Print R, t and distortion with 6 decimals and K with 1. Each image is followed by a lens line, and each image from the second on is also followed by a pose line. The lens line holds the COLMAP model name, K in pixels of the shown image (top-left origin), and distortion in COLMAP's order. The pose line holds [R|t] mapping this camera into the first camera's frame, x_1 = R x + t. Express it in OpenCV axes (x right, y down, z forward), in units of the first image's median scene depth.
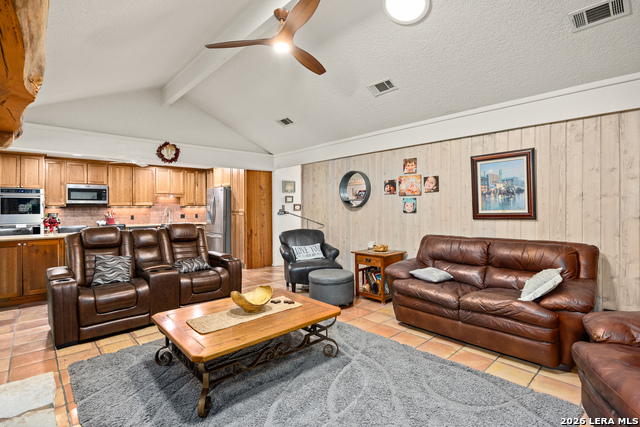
lens RADIAL K [[308.0, 0, 321.9], [0, 308.0, 210.3], [0, 0, 1]] dist [-0.017650, -0.000221]
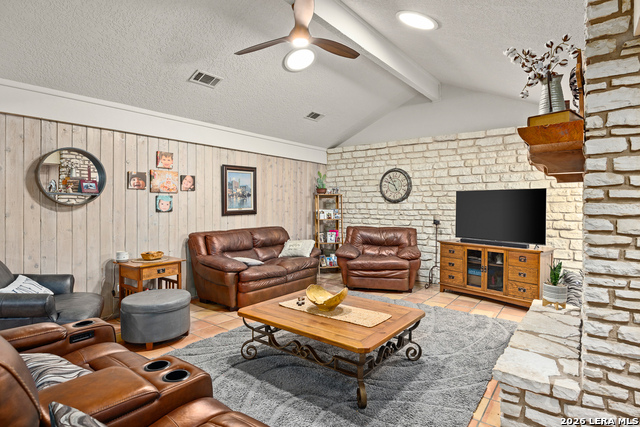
lens RADIAL K [[336.0, 0, 319.4], [0, 336.0, 208.1], [0, 0, 1]] dist [-0.009444, -0.000059]
pose [[-0.154470, -0.002762, 0.987994, -0.517016], [0.007558, 0.999964, 0.003977, -0.002139], [-0.987969, 0.008082, -0.154443, 0.475440]]
